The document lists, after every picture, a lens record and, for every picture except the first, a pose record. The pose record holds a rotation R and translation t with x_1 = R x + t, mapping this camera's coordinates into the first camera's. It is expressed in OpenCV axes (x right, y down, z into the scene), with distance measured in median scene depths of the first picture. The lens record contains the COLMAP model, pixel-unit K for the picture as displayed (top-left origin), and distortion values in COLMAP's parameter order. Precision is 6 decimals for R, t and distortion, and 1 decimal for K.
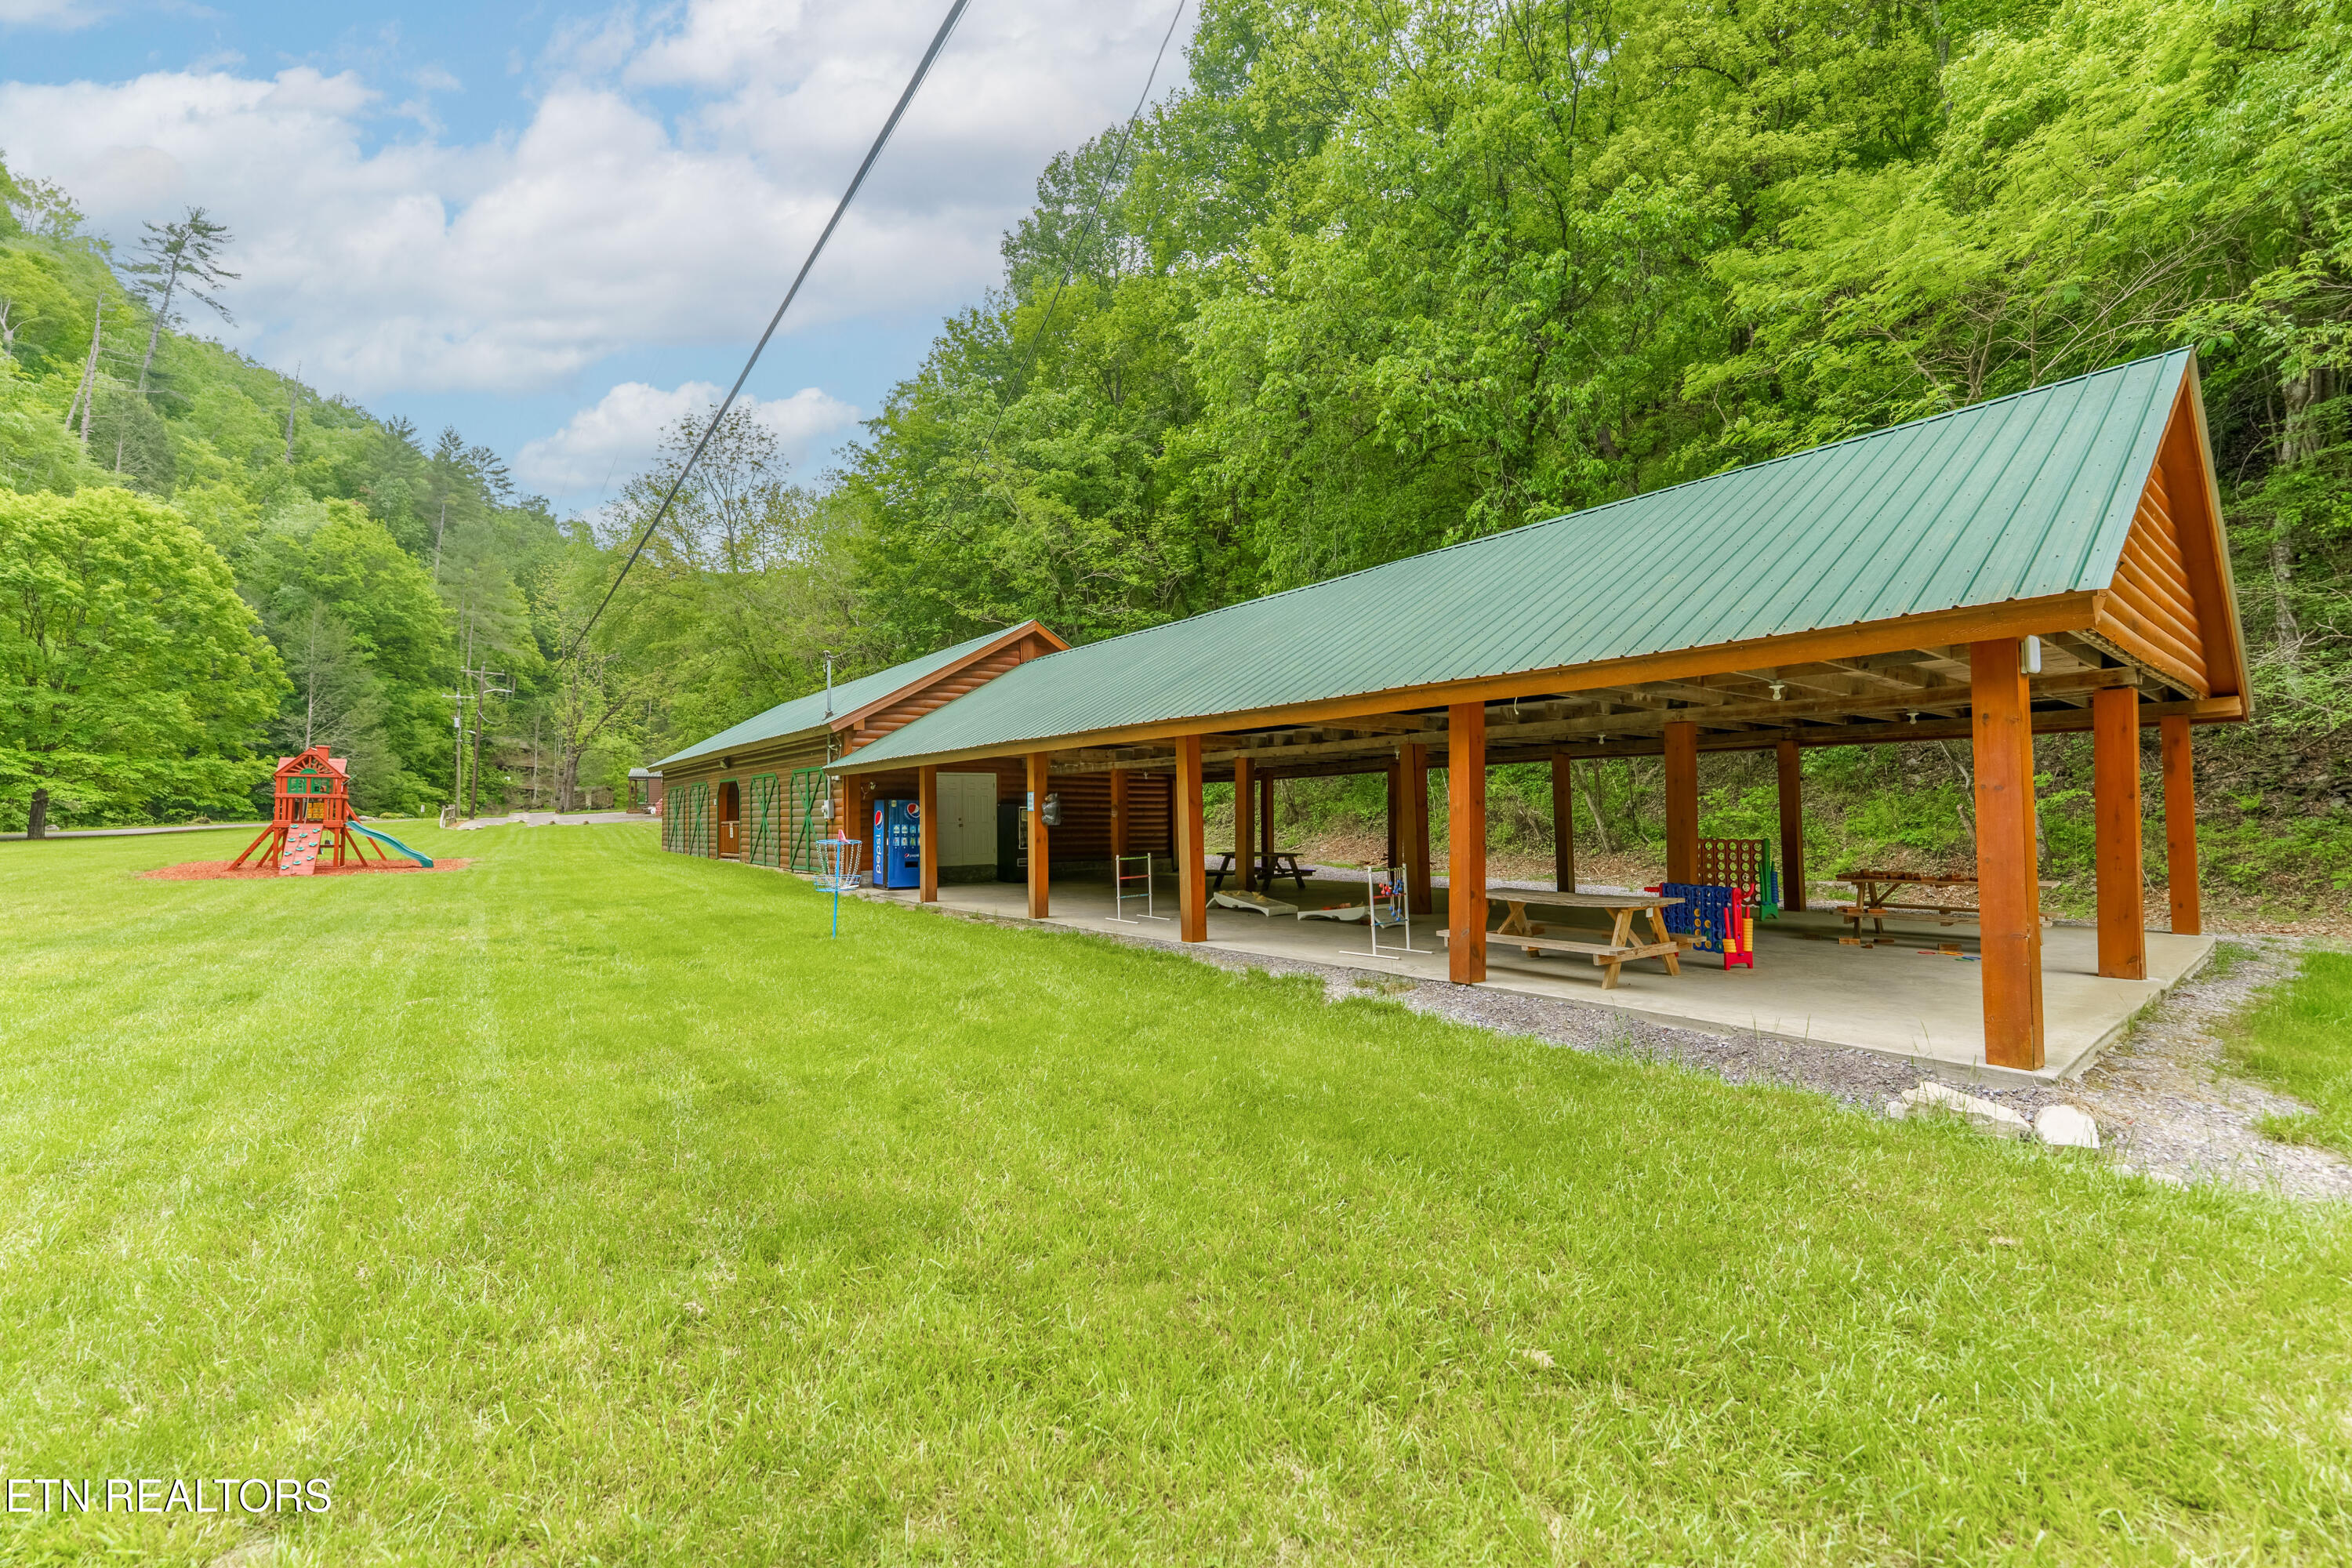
lens RADIAL K [[947.6, 0, 1176.0], [0, 947.6, 784.0], [0, 0, 1]] dist [-0.000505, 0.006881]
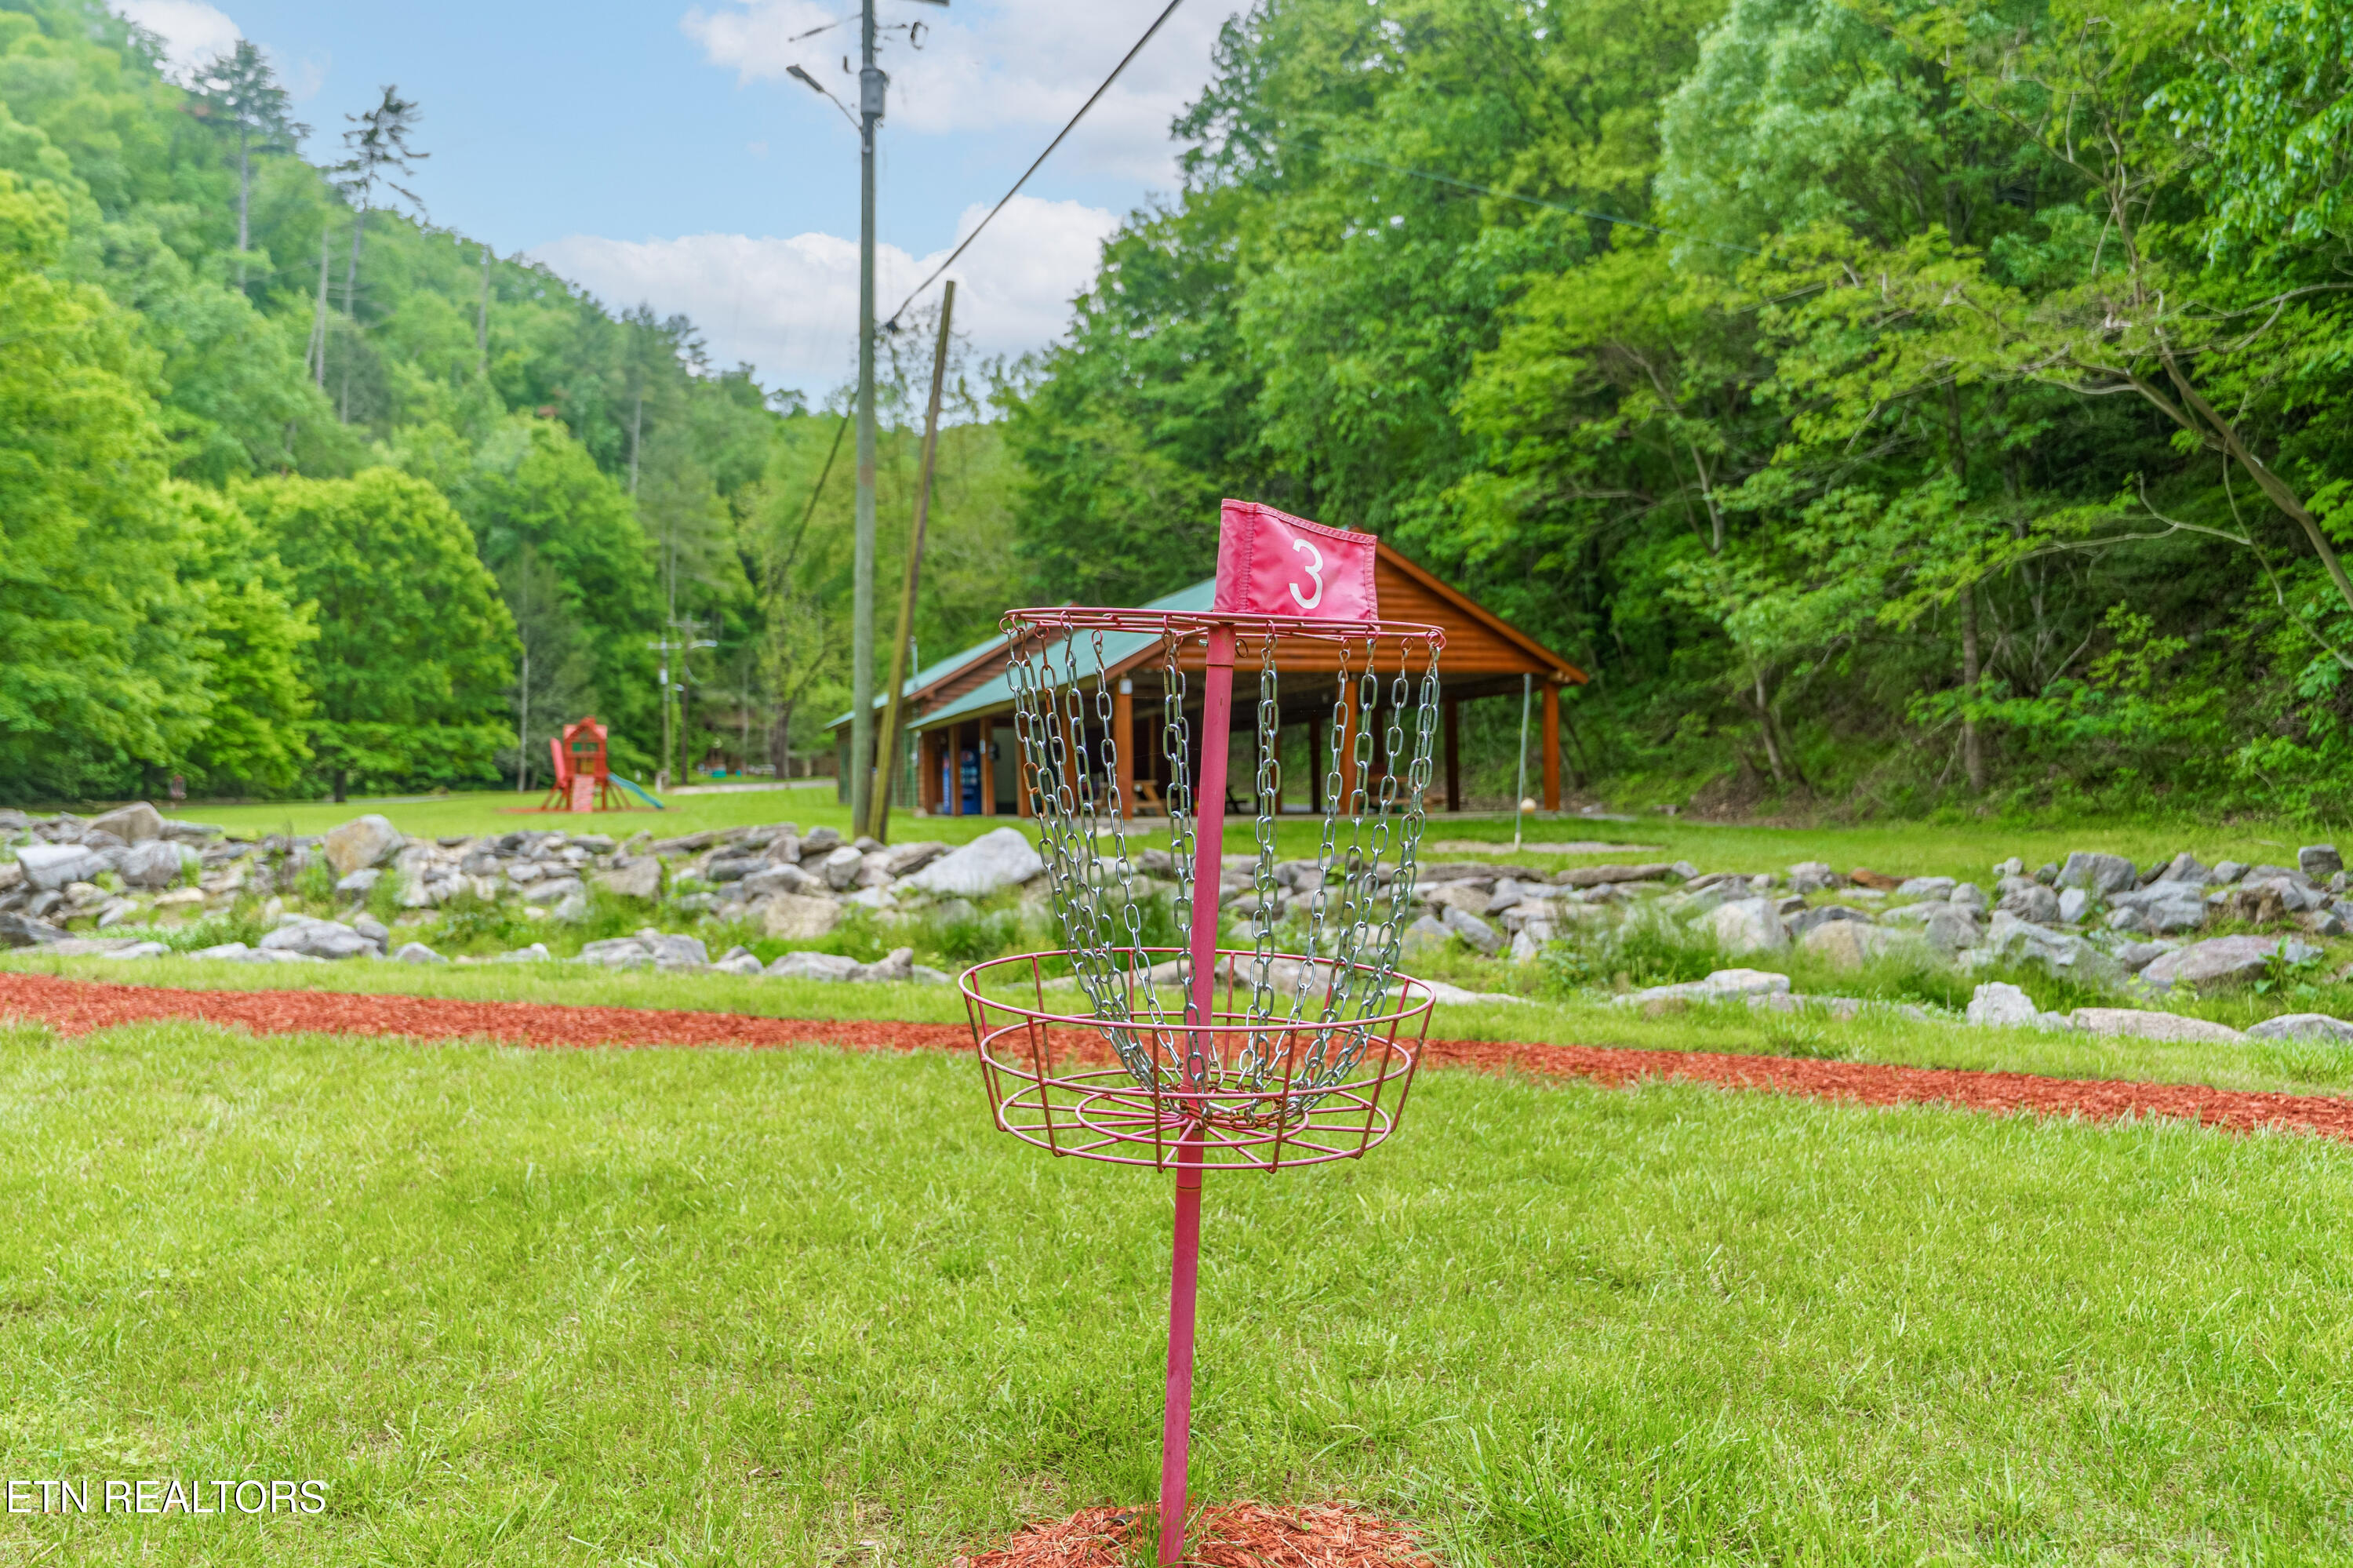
lens RADIAL K [[1522.4, 0, 1176.5], [0, 1522.4, 784.0], [0, 0, 1]] dist [0.064686, -0.000740]
pose [[0.948155, -0.008393, -0.317696, 0.108757], [0.018121, 0.999453, 0.027676, 0.001363], [0.317290, -0.031998, 0.947789, -0.151735]]
